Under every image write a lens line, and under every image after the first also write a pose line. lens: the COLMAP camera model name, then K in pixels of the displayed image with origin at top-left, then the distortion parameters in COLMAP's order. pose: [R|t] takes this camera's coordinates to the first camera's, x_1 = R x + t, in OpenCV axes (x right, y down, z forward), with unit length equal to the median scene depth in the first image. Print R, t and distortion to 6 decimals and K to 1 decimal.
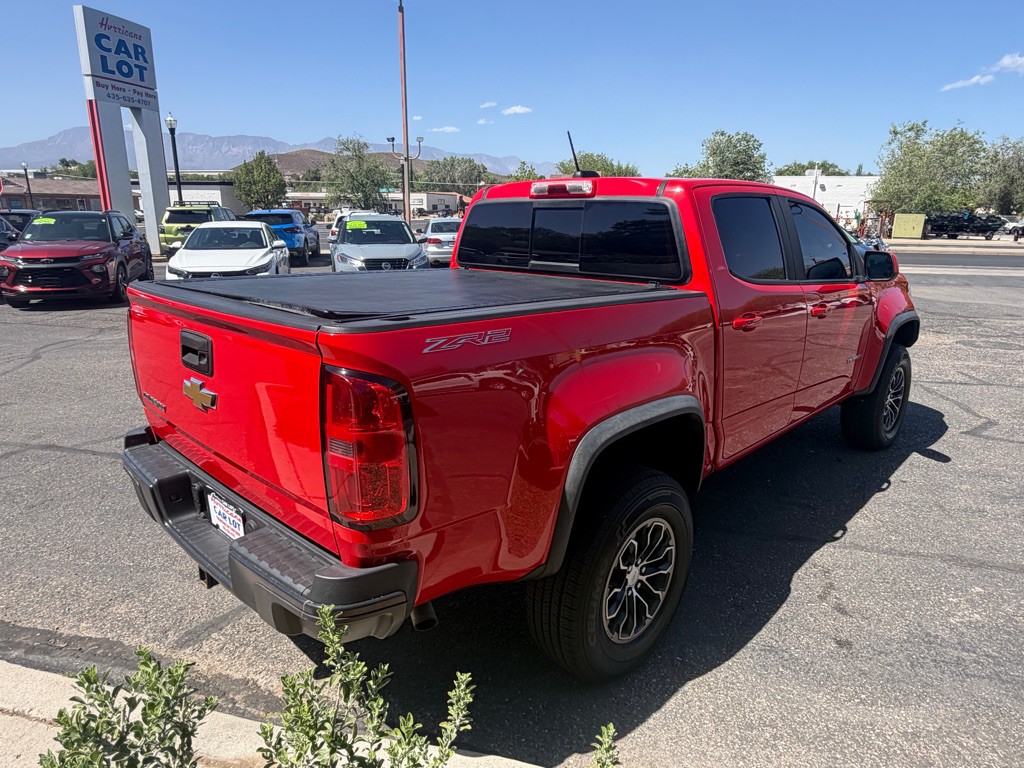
lens RADIAL K [[644.7, 0, 515.0], [0, 644.7, 382.9], [0, 0, 1]] dist [0.004818, -0.000384]
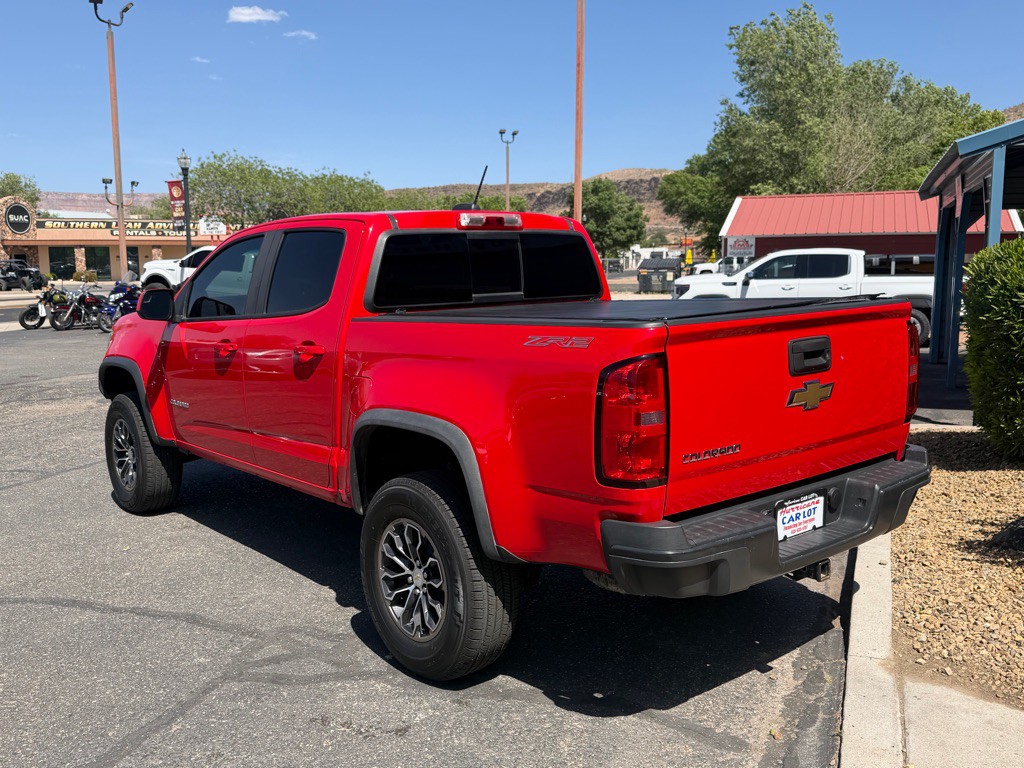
lens RADIAL K [[929.6, 0, 512.0], [0, 929.6, 384.0], [0, 0, 1]] dist [0.150088, -0.300073]
pose [[0.105876, -0.141669, 0.984236, -0.222888], [0.272900, 0.955934, 0.108239, -0.032906], [-0.956198, 0.257138, 0.139872, 0.132481]]
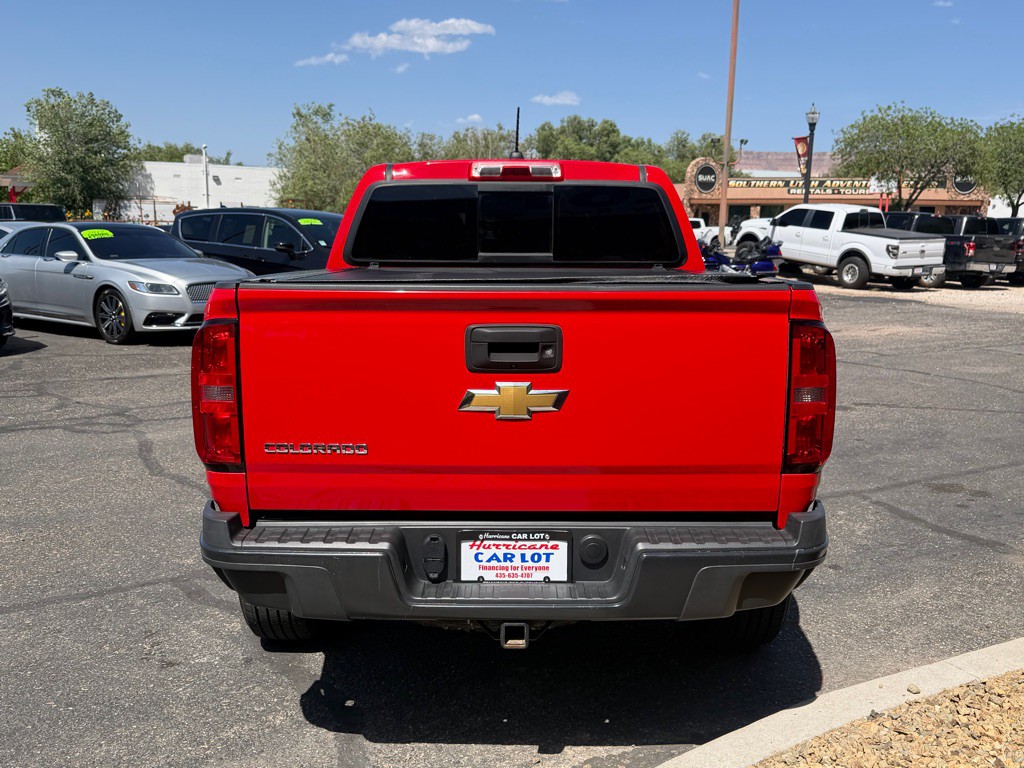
lens RADIAL K [[946.5, 0, 512.0], [0, 946.5, 384.0], [0, 0, 1]] dist [0.168219, -0.319660]
pose [[0.723434, -0.117254, 0.680364, -0.138287], [0.174240, 0.984580, -0.015588, 0.001544], [-0.668045, 0.129823, 0.732708, 0.011611]]
